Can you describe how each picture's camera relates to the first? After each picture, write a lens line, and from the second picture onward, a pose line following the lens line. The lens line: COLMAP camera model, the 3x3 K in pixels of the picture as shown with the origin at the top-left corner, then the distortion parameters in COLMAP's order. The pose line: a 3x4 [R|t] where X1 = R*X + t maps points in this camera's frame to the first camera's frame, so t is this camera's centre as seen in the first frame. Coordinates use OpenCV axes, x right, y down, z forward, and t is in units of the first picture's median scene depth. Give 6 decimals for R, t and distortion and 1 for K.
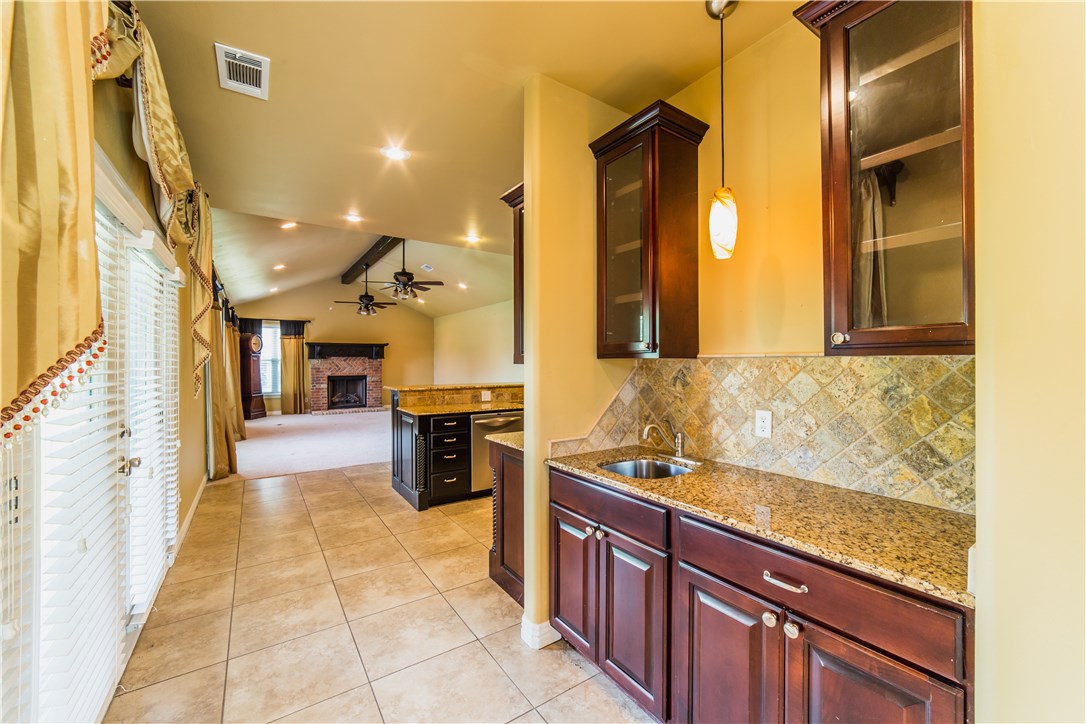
lens RADIAL K [[421.3, 0, 539.5], [0, 421.3, 360.9], [0, 0, 1]] dist [-0.002591, 0.000102]
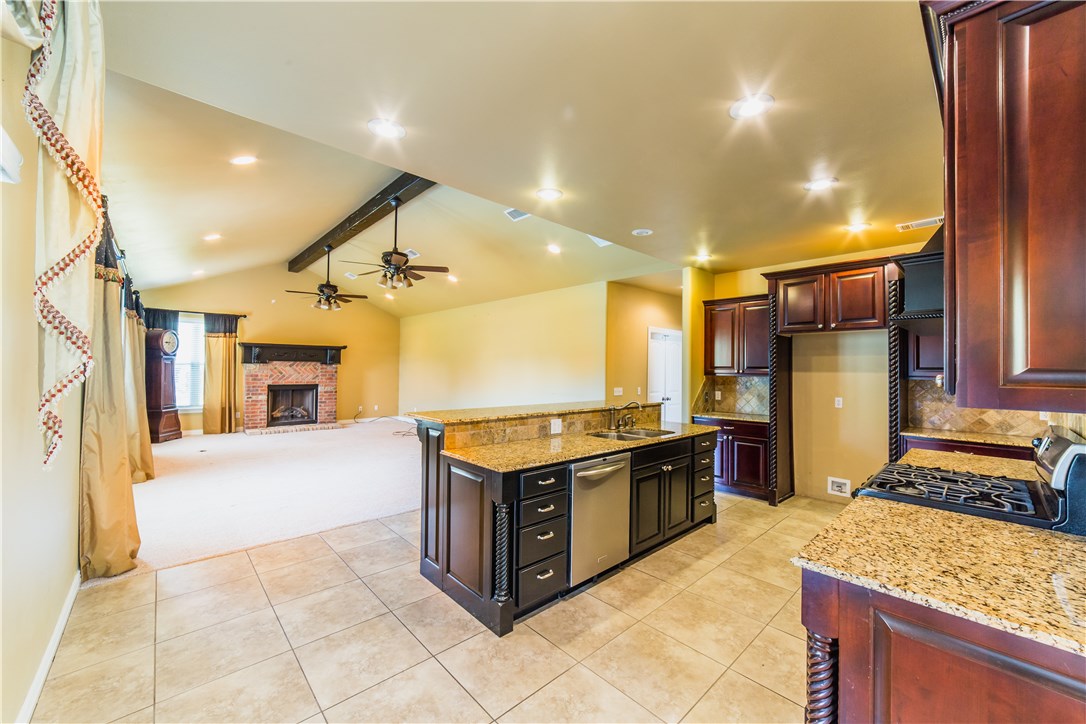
lens RADIAL K [[418.6, 0, 543.0], [0, 418.6, 362.0], [0, 0, 1]] dist [-0.006739, 0.004019]
pose [[0.988697, 0.017392, 0.148916, -0.124952], [-0.015495, 0.999784, -0.013886, -0.005878], [-0.149125, 0.011422, 0.988752, 0.162787]]
